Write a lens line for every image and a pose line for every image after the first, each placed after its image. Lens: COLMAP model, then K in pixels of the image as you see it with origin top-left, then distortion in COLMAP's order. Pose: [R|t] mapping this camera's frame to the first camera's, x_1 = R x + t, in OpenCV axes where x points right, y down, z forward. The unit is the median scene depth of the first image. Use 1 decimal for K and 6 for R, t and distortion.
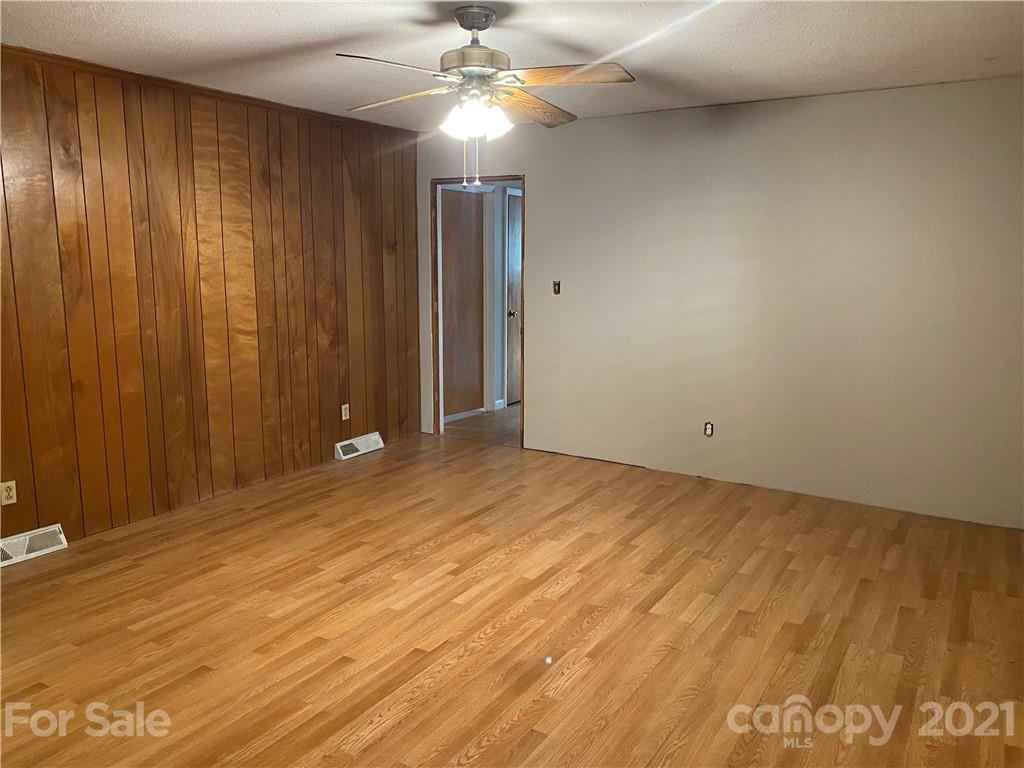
lens RADIAL K [[768.5, 0, 516.2], [0, 768.5, 369.2], [0, 0, 1]] dist [0.036791, -0.047525]
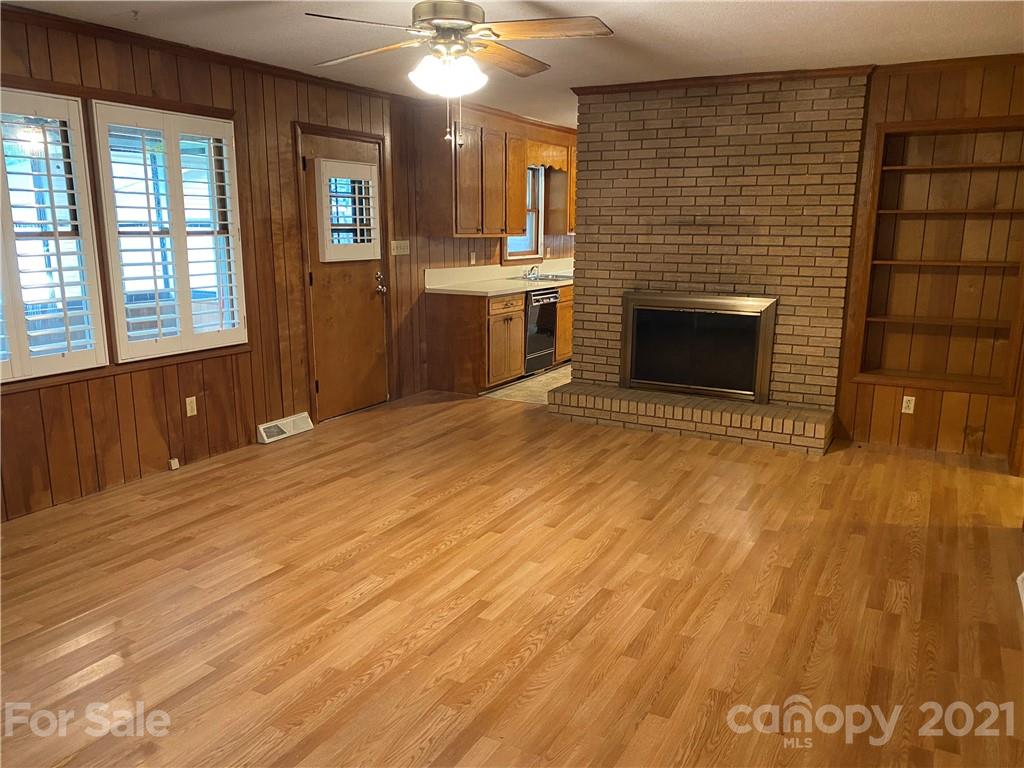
lens RADIAL K [[768.5, 0, 516.2], [0, 768.5, 369.2], [0, 0, 1]] dist [0.036791, -0.047525]
pose [[-0.998789, -0.006632, -0.048760, -0.076845], [-0.022324, 0.944118, 0.328850, -0.253162], [0.043854, 0.329540, -0.943123, 1.754984]]
